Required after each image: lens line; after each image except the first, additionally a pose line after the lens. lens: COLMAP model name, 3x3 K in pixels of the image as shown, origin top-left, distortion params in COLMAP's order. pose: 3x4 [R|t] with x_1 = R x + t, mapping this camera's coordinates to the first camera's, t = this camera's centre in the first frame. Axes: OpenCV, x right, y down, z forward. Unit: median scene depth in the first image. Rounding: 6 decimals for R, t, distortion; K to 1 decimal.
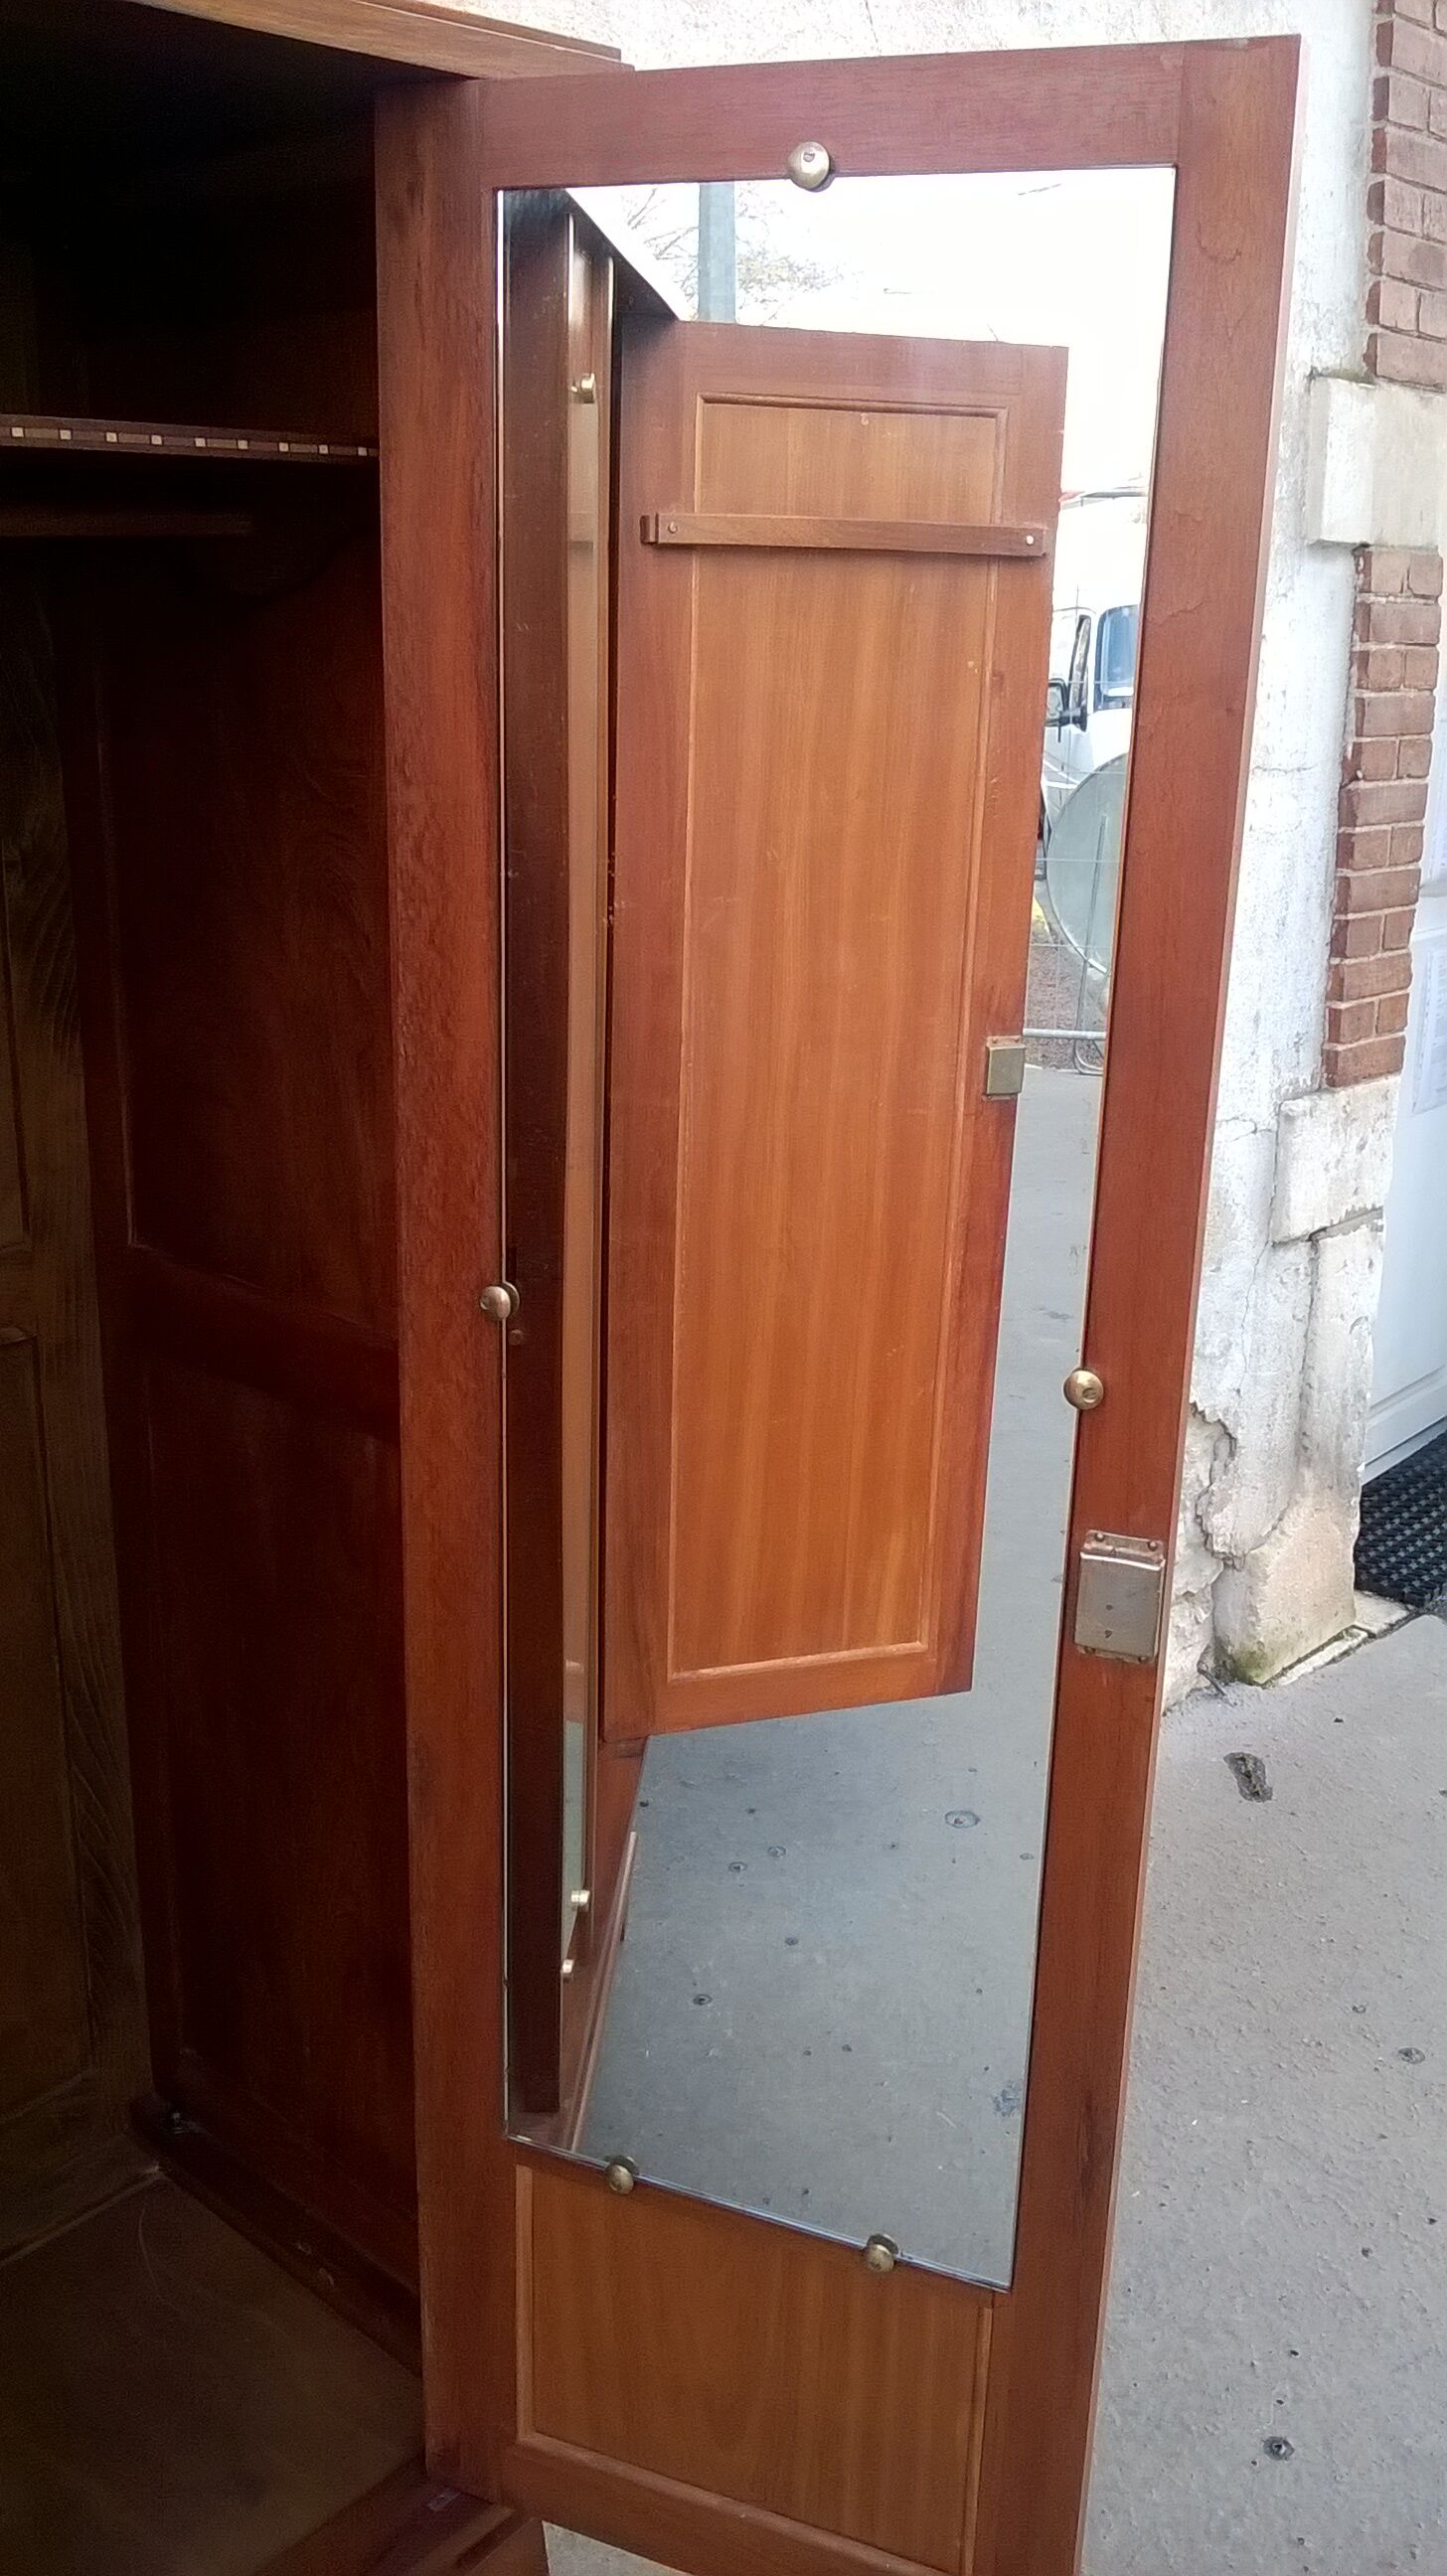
lens RADIAL K [[2274.8, 0, 734.2], [0, 2274.8, 1317.7], [0, 0, 1]] dist [0.044641, -0.158806]
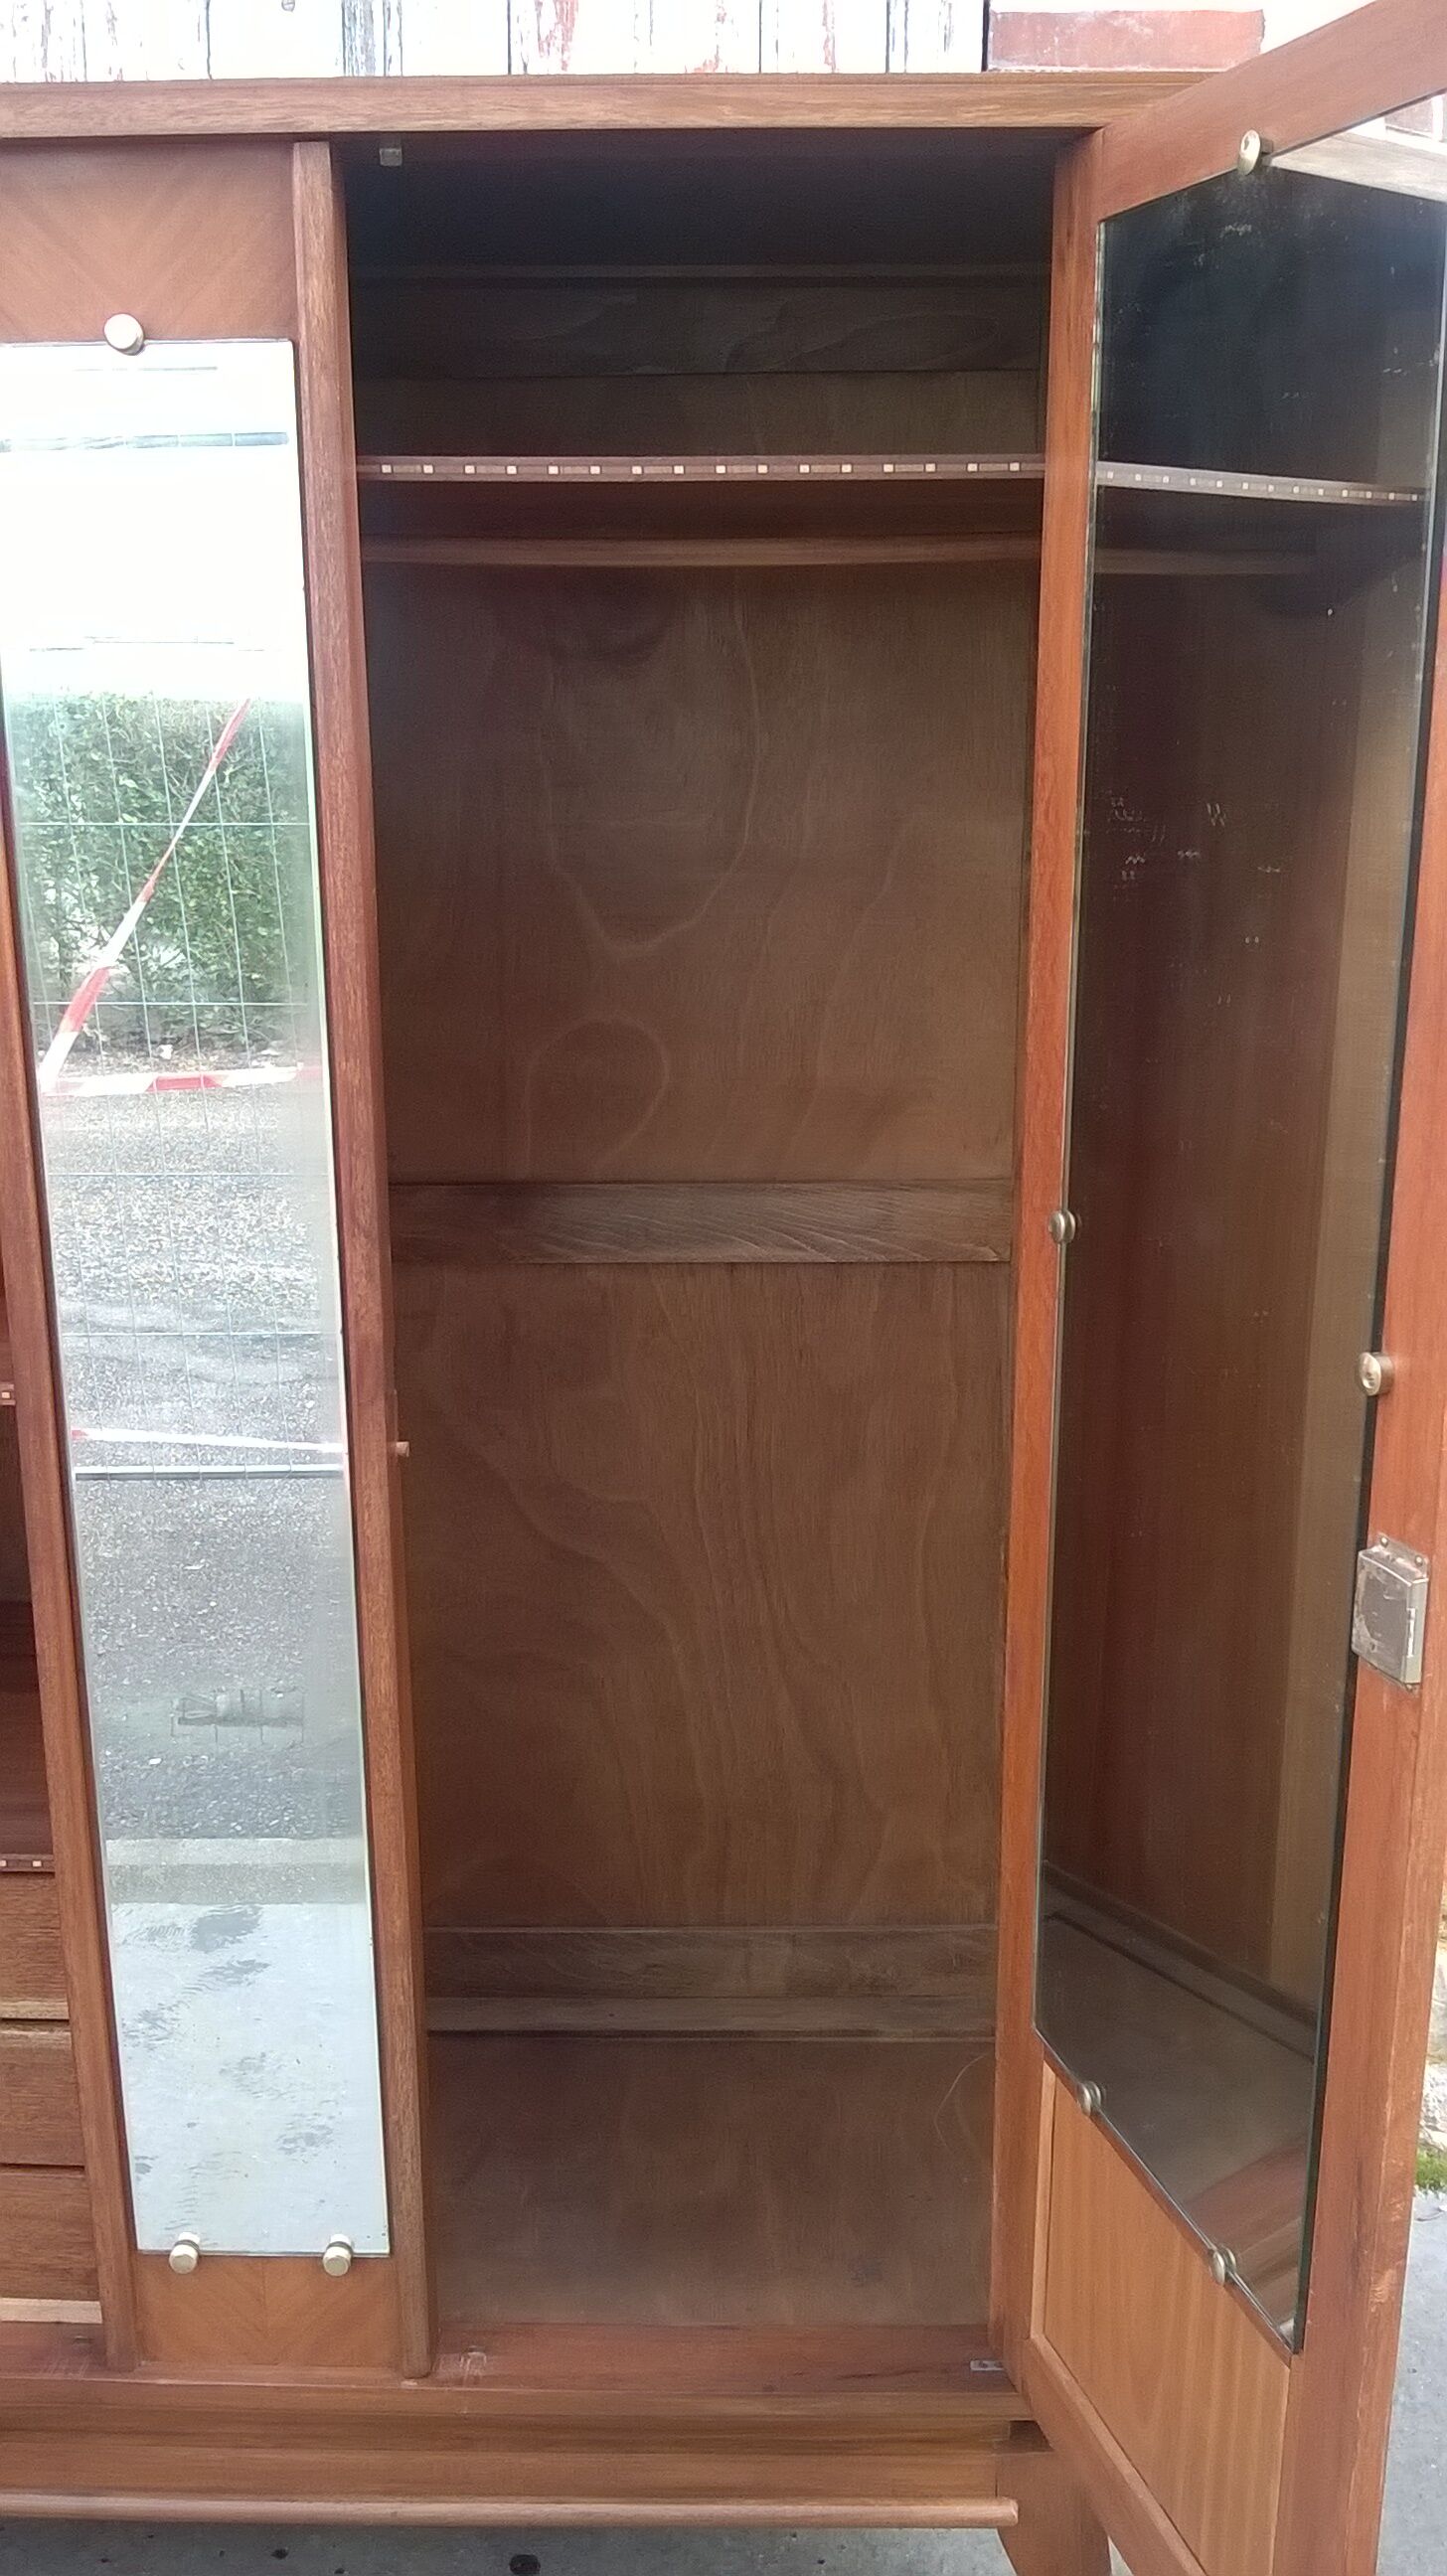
lens RADIAL K [[2274.8, 0, 741.3], [0, 2274.8, 1309.0], [0, 0, 1]] dist [0.044641, -0.158806]
pose [[0.662225, 0.176286, -0.728273, 0.483465], [-0.215977, 0.975589, 0.039761, 0.016967], [0.717504, 0.130959, 0.684133, 0.117738]]
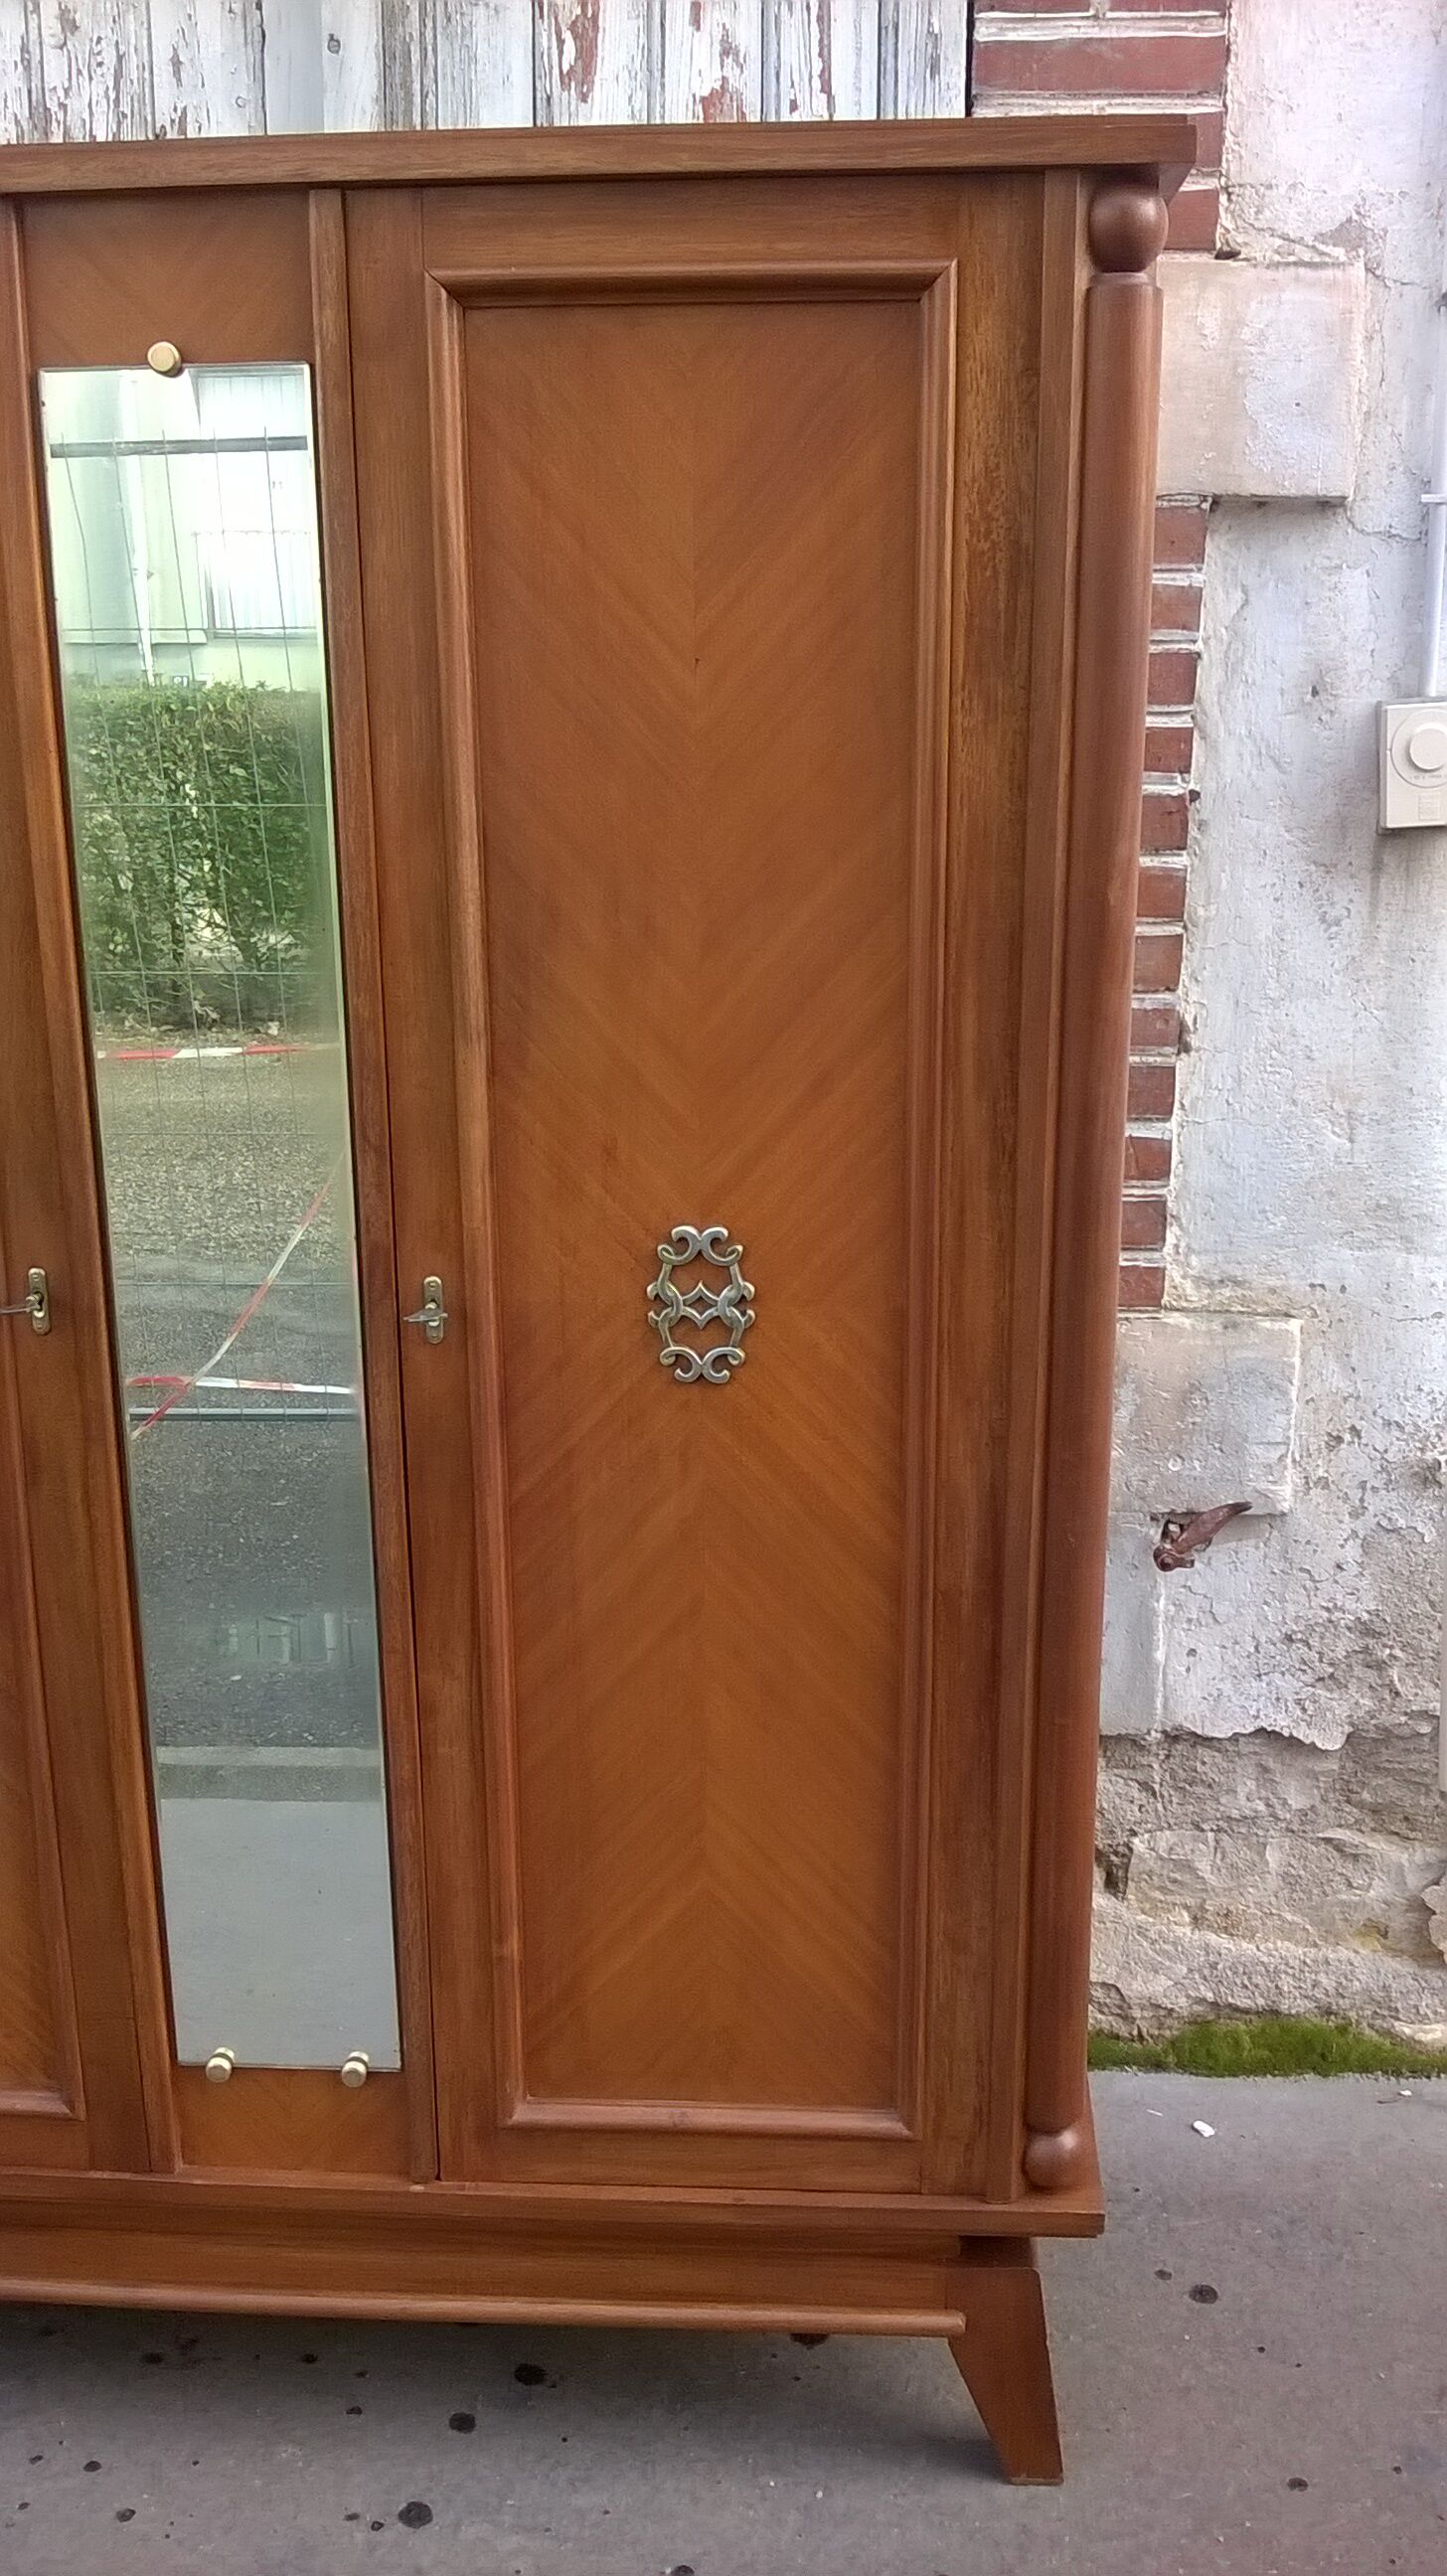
lens RADIAL K [[2274.8, 0, 762.0], [0, 2274.8, 1320.1], [0, 0, 1]] dist [0.044641, -0.158806]
pose [[0.625023, 0.187301, -0.757803, 0.623105], [-0.223348, 0.973111, 0.056303, 0.033925], [0.747972, 0.134063, 0.650050, 0.099344]]
